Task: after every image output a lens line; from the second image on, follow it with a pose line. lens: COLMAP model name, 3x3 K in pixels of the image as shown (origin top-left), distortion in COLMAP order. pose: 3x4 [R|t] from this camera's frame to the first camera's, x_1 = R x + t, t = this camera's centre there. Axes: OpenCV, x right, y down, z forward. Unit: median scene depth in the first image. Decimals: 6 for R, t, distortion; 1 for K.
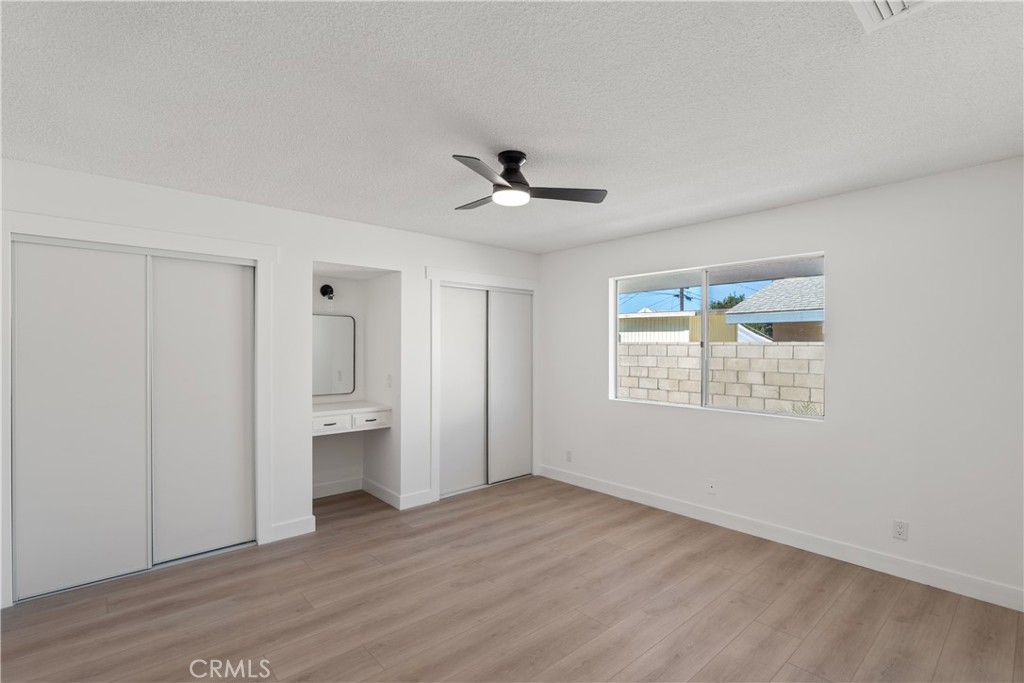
lens RADIAL K [[474.8, 0, 512.0], [0, 474.8, 341.5], [0, 0, 1]] dist [-0.001526, -0.000055]
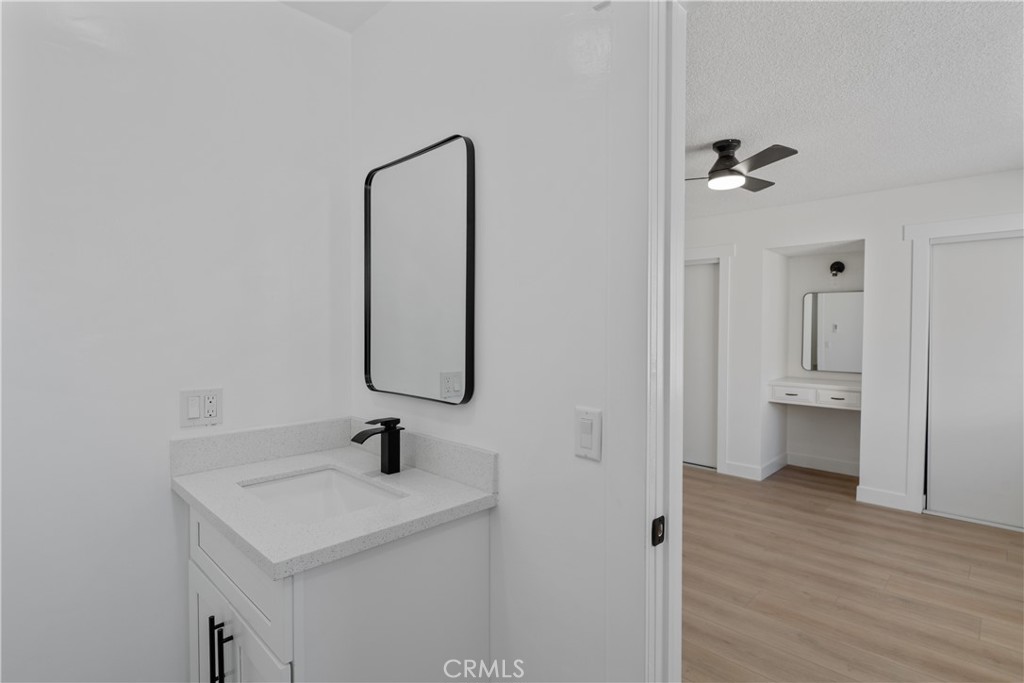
lens RADIAL K [[518.6, 0, 512.0], [0, 518.6, 341.5], [0, 0, 1]] dist [-0.002129, -0.000060]
pose [[0.068455, 0.027075, -0.997287, 0.804907], [0.009494, 0.999569, 0.027789, 0.014452], [0.997609, -0.011371, 0.068169, 0.301181]]
